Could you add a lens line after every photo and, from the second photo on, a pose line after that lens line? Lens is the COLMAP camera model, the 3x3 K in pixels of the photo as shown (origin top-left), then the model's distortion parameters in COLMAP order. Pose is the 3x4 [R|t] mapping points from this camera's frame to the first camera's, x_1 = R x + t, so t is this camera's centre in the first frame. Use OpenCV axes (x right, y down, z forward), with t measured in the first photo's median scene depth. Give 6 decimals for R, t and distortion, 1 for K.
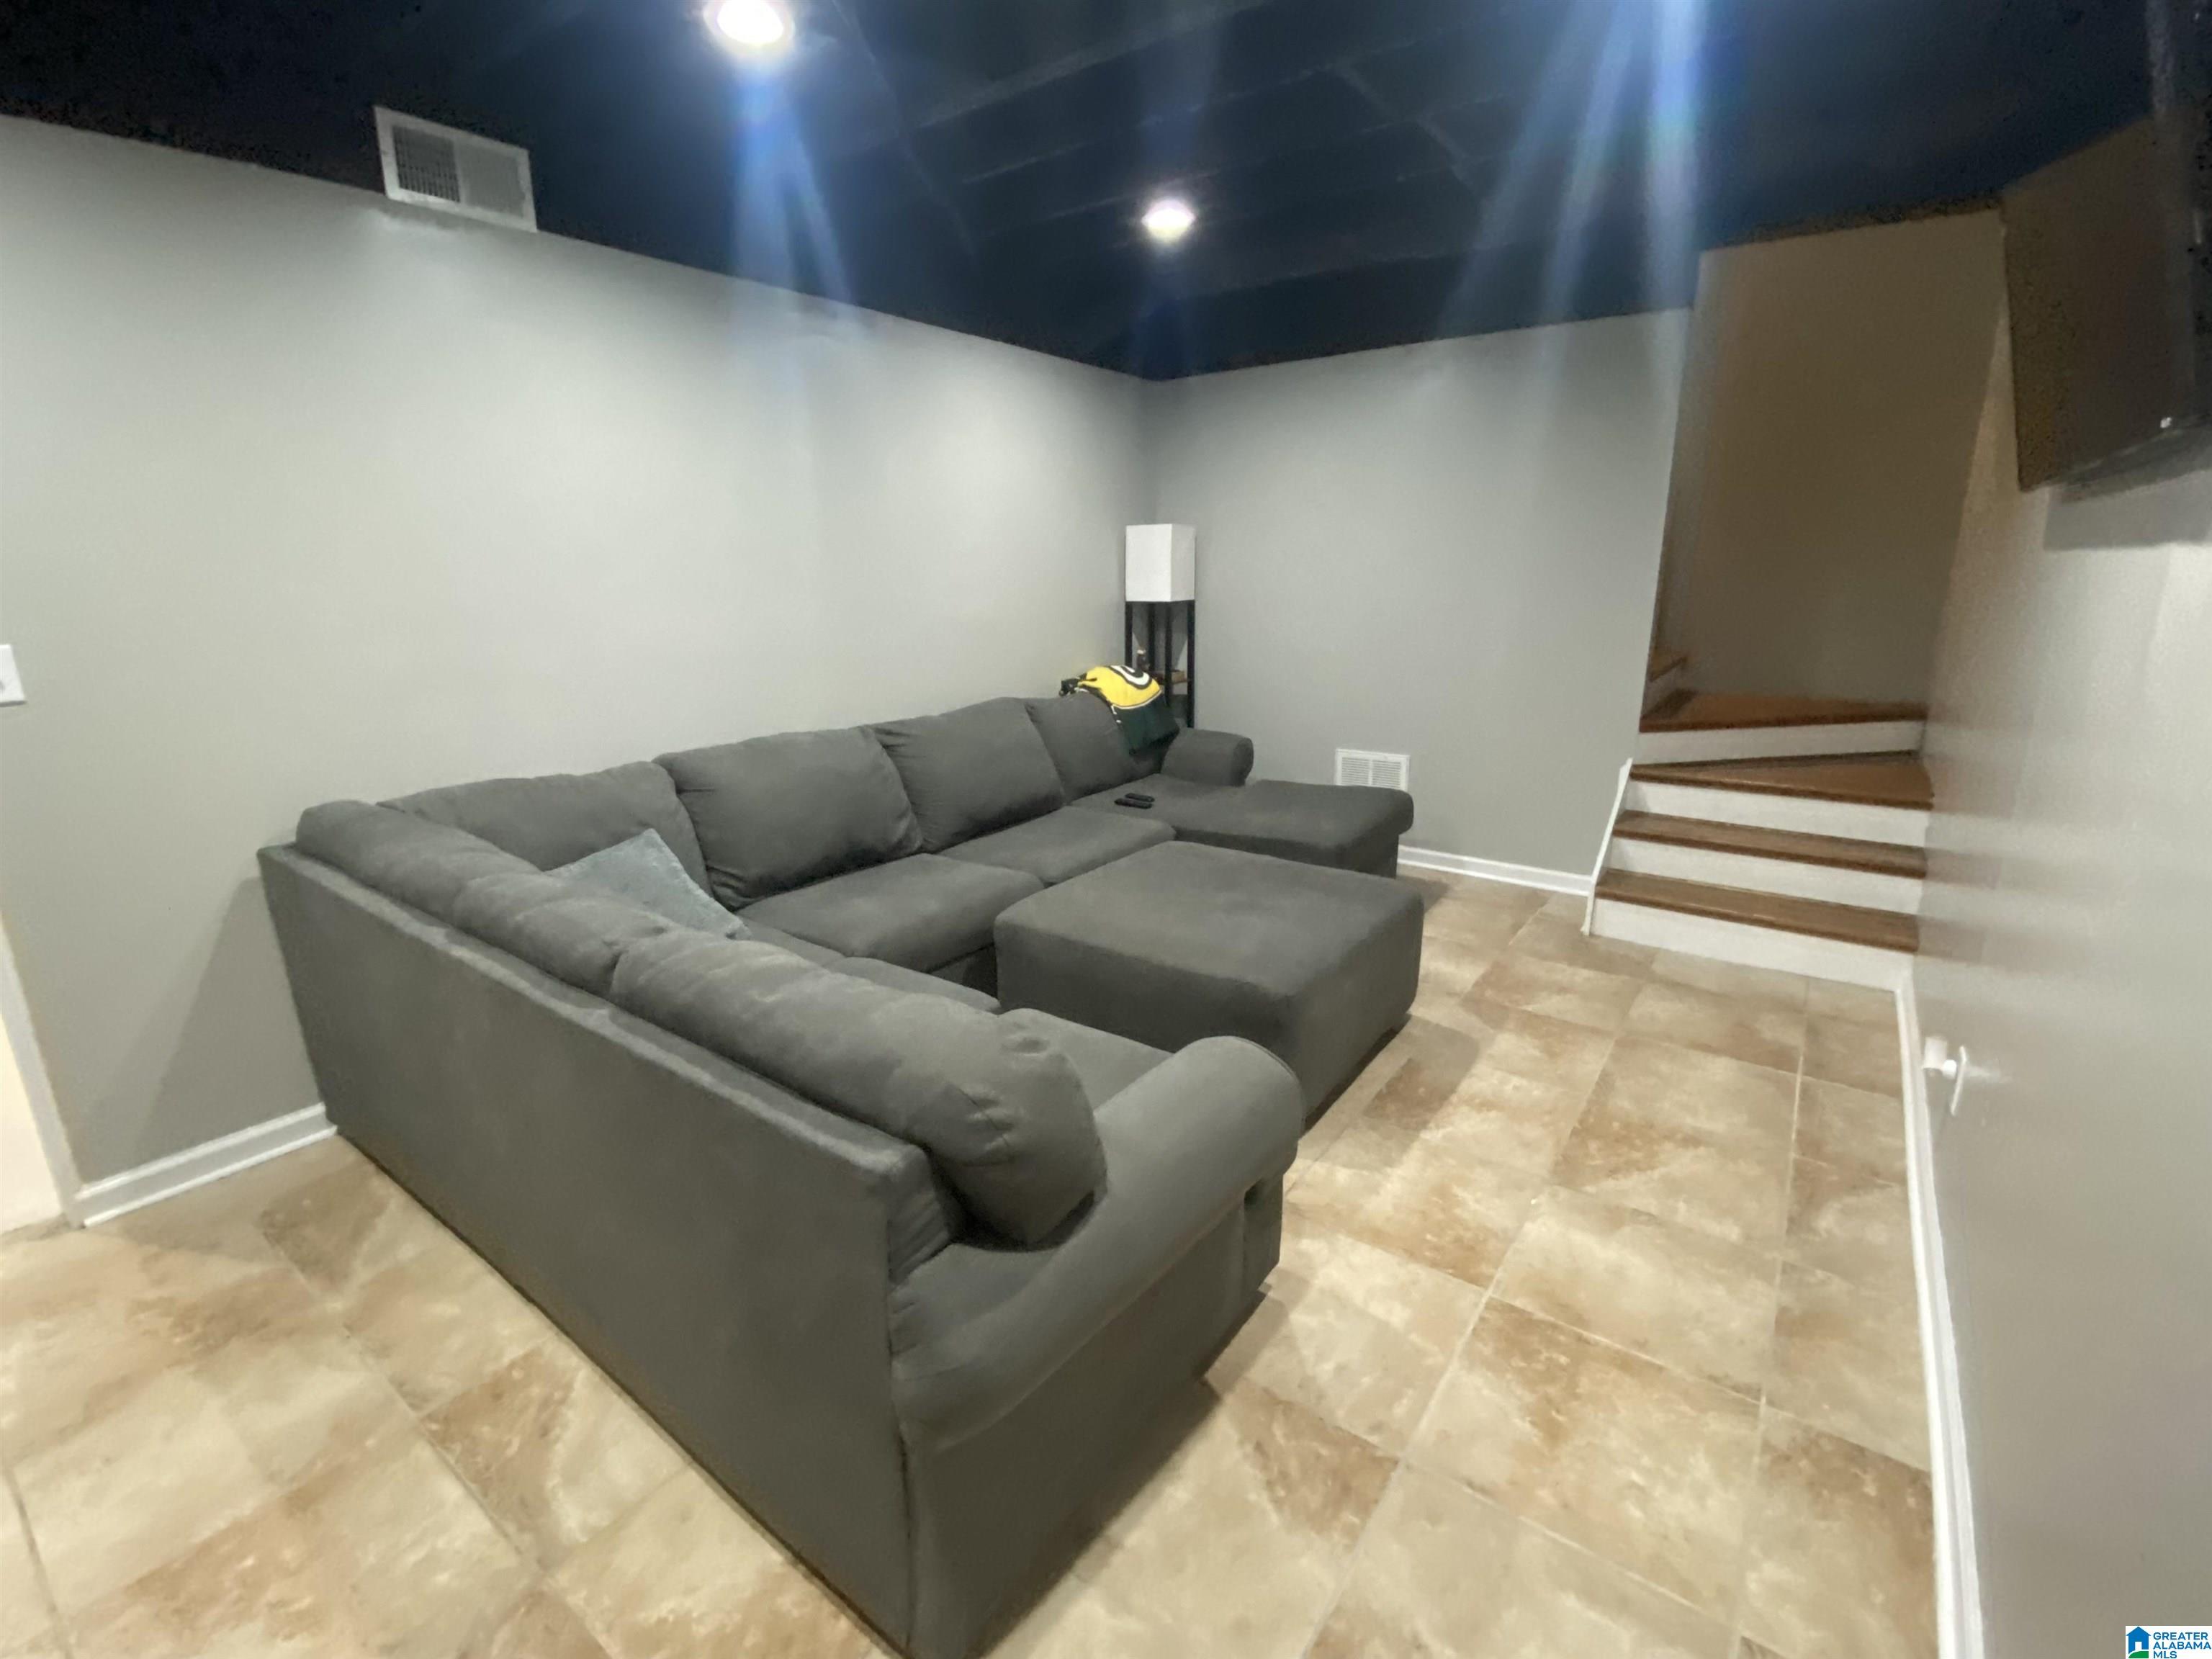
lens RADIAL K [[990.3, 0, 1097.0], [0, 990.3, 830.8], [0, 0, 1]] dist [0.011722, -0.017270]
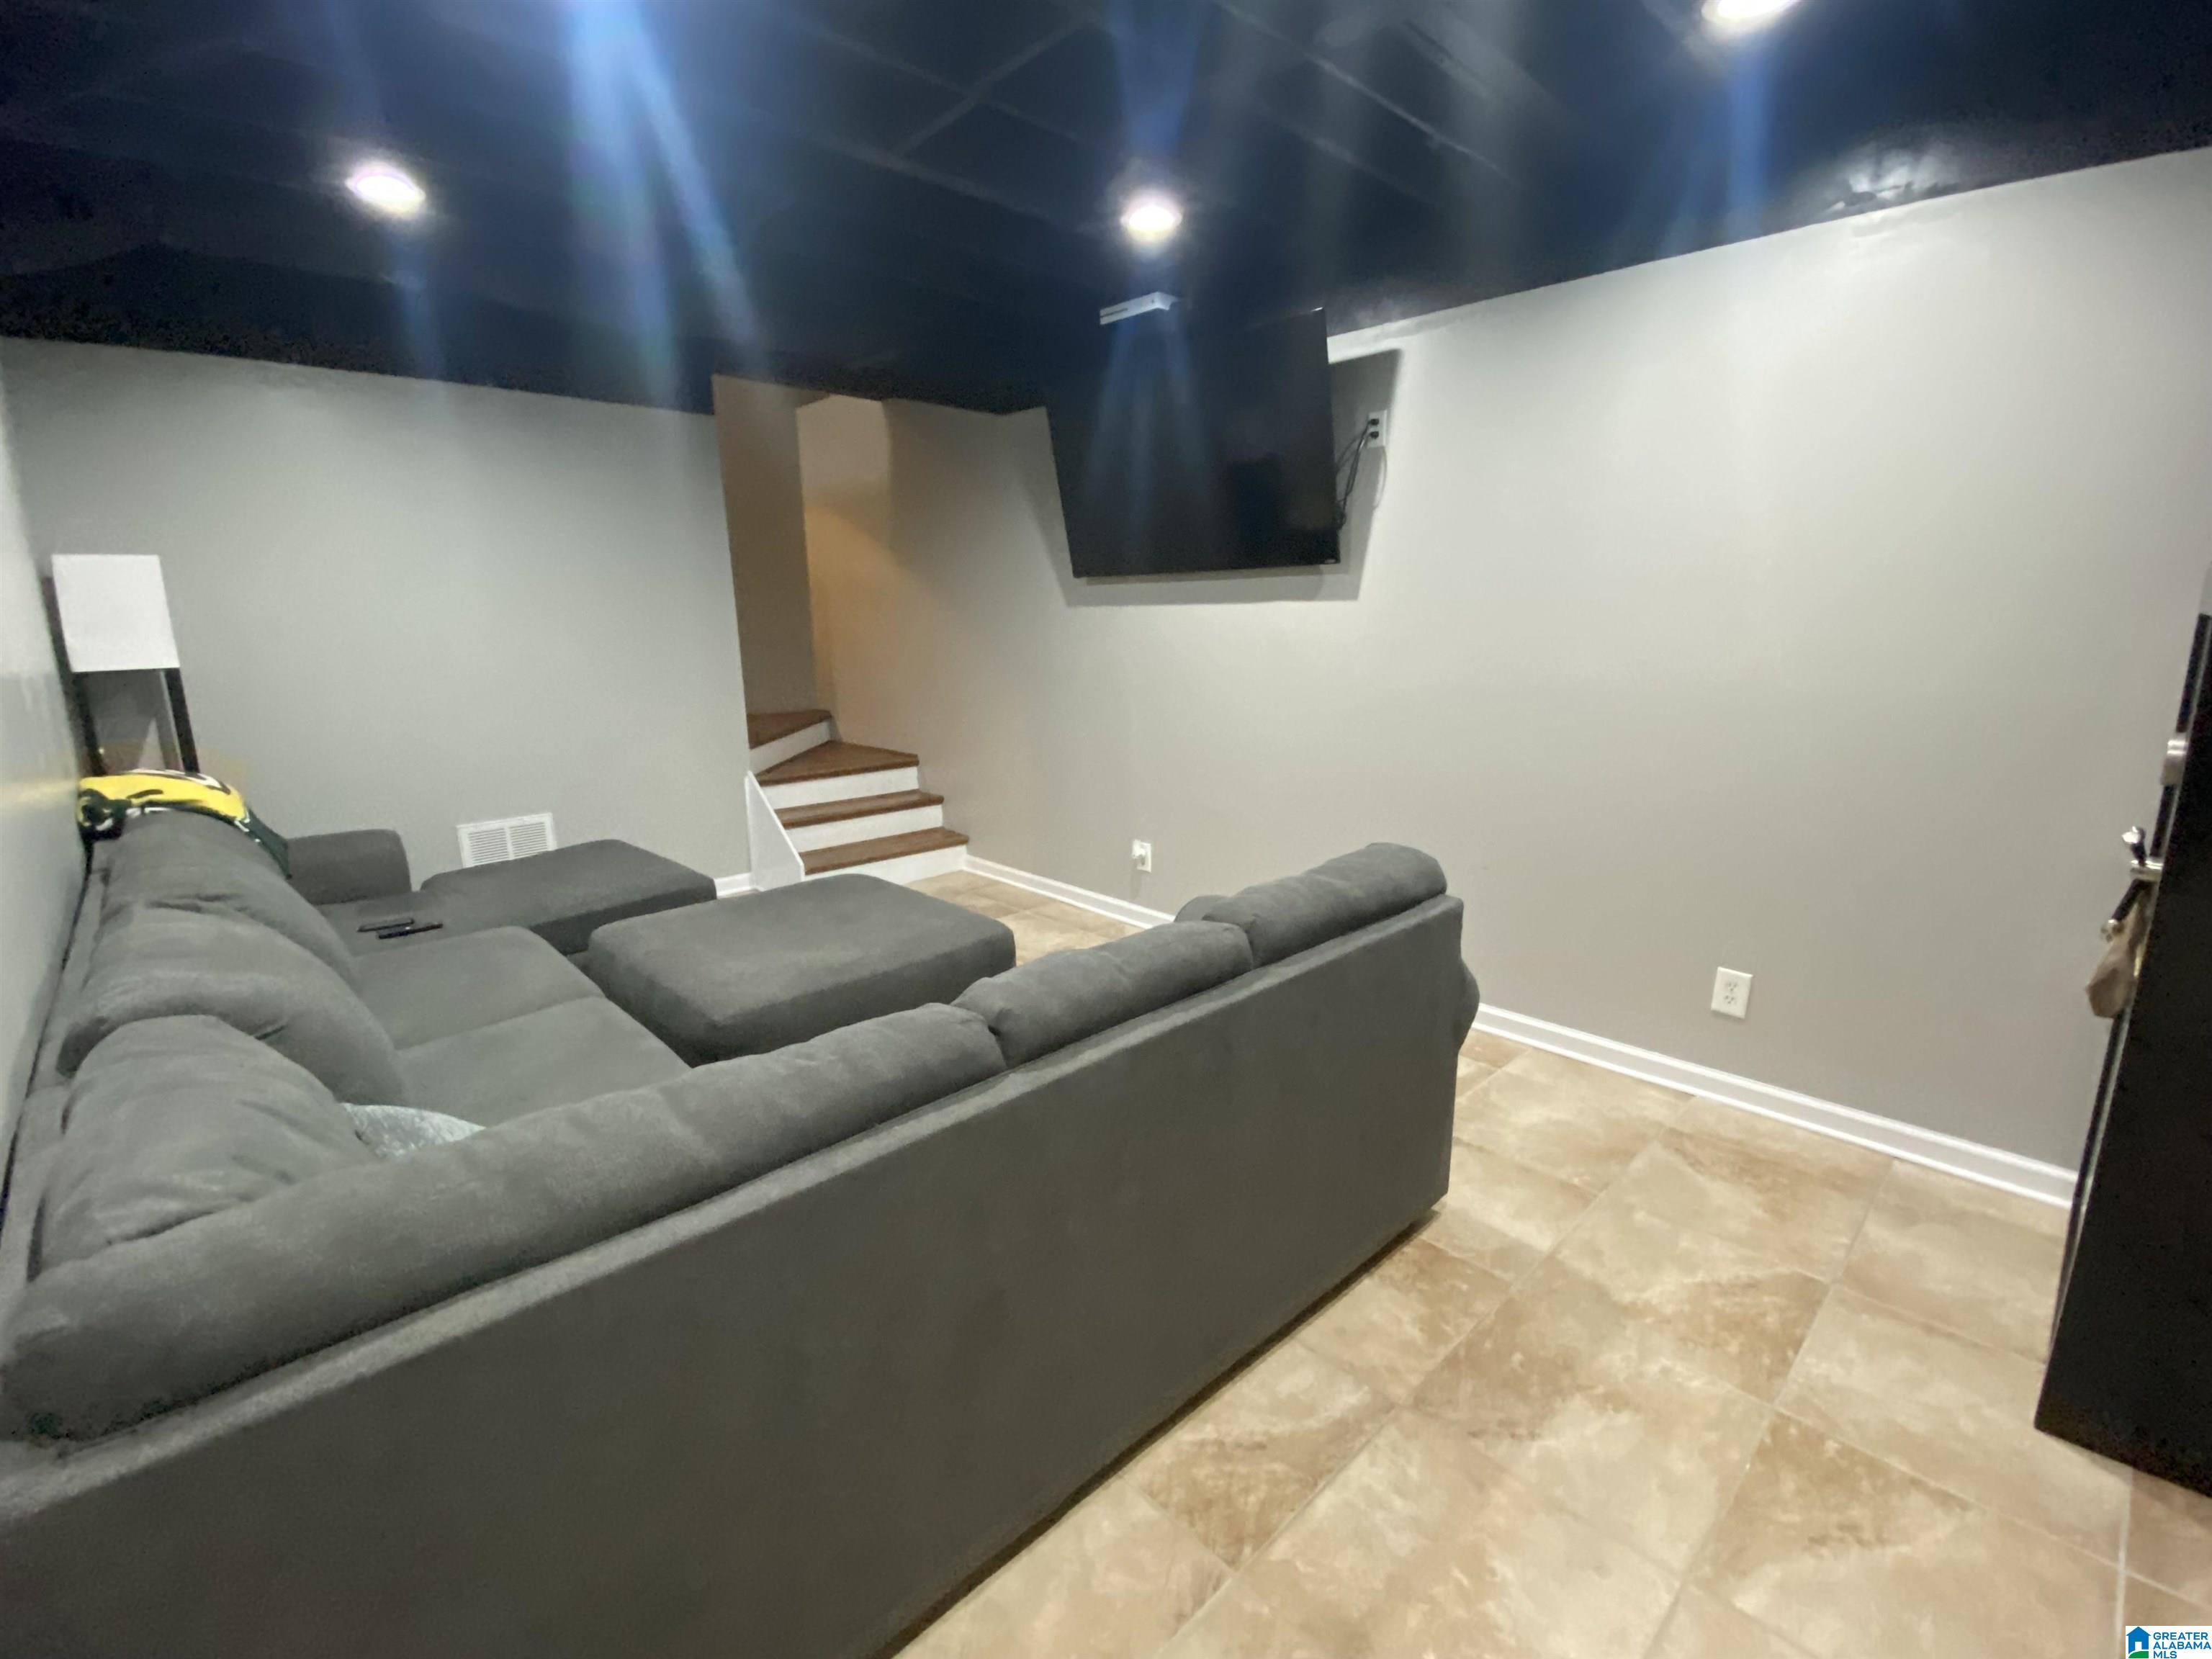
lens RADIAL K [[990.3, 0, 1101.0], [0, 990.3, 818.5], [0, 0, 1]] dist [0.011722, -0.017270]
pose [[0.165789, -0.193148, 0.967062, -1.384794], [0.259406, 0.954639, 0.146195, -0.190685], [-0.951432, 0.226624, 0.208372, 0.761471]]
